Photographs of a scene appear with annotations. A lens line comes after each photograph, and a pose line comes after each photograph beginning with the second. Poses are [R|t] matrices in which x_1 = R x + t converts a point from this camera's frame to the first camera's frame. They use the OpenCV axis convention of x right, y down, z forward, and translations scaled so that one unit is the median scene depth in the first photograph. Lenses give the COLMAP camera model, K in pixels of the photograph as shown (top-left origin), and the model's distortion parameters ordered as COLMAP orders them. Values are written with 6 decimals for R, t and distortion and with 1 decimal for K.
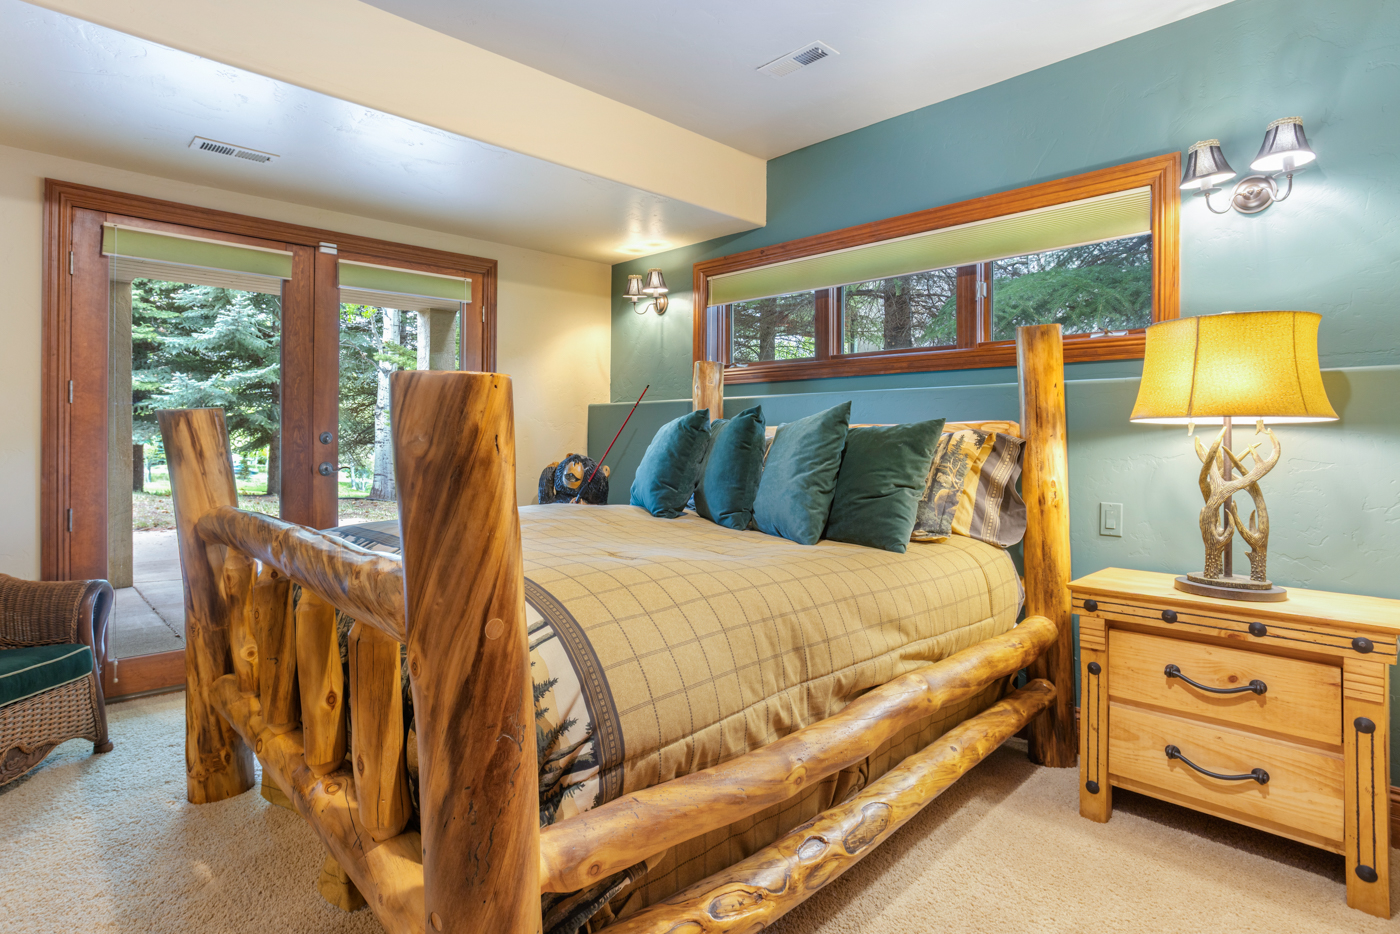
lens RADIAL K [[740.1, 0, 667.0], [0, 740.1, 430.6], [0, 0, 1]] dist [-0.004171, 0.000846]
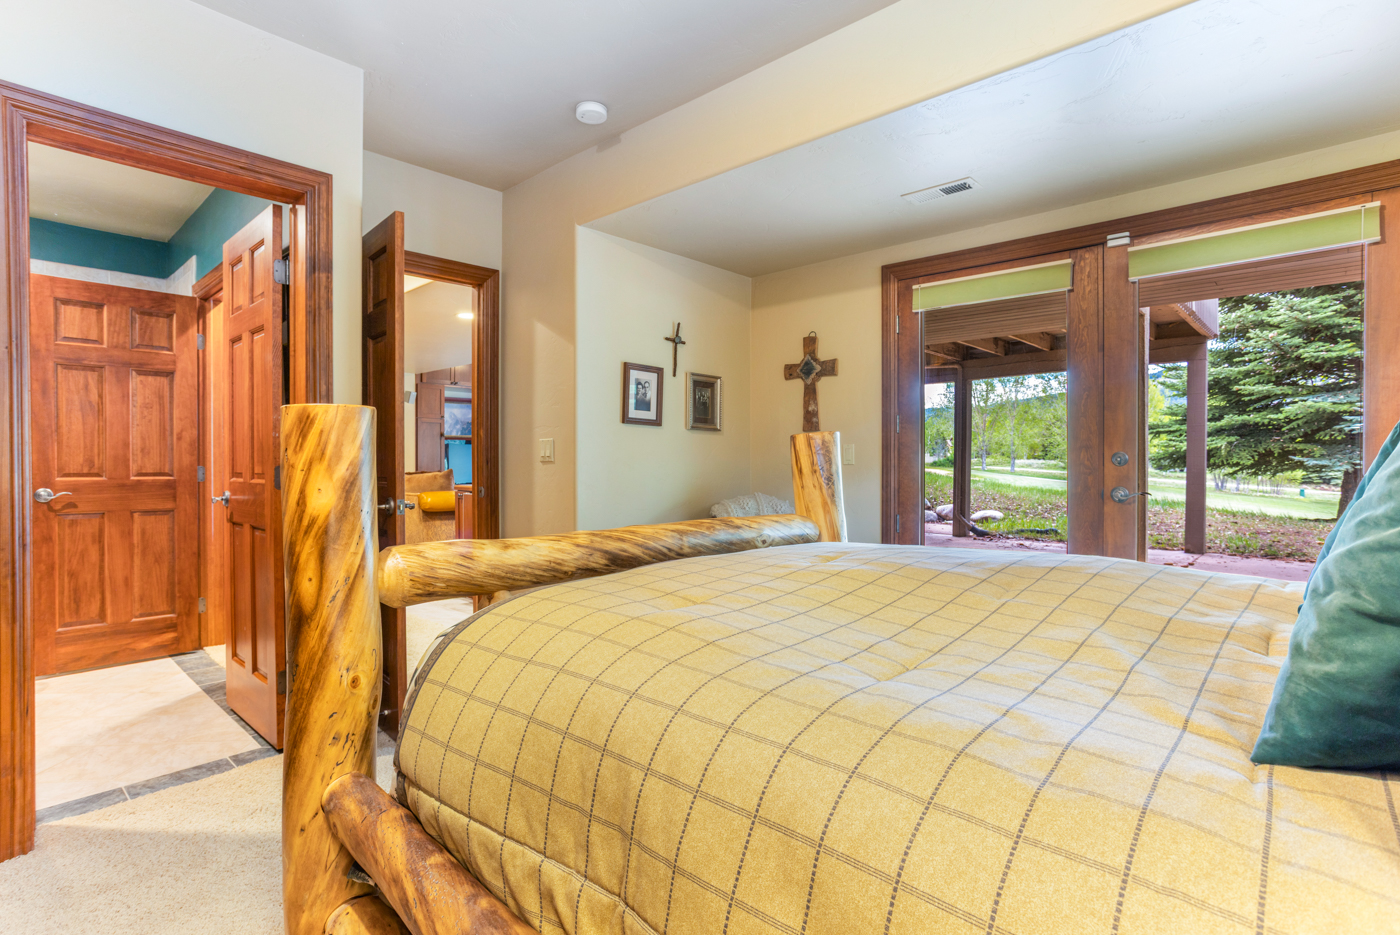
lens RADIAL K [[682.7, 0, 697.2], [0, 682.7, 470.3], [0, 0, 1]] dist [-0.003760, -0.000206]
pose [[0.088386, 0.012102, -0.996013, 0.595412], [0.007185, 0.999892, 0.012787, 0.018900], [0.996060, -0.008287, 0.088290, 0.885844]]
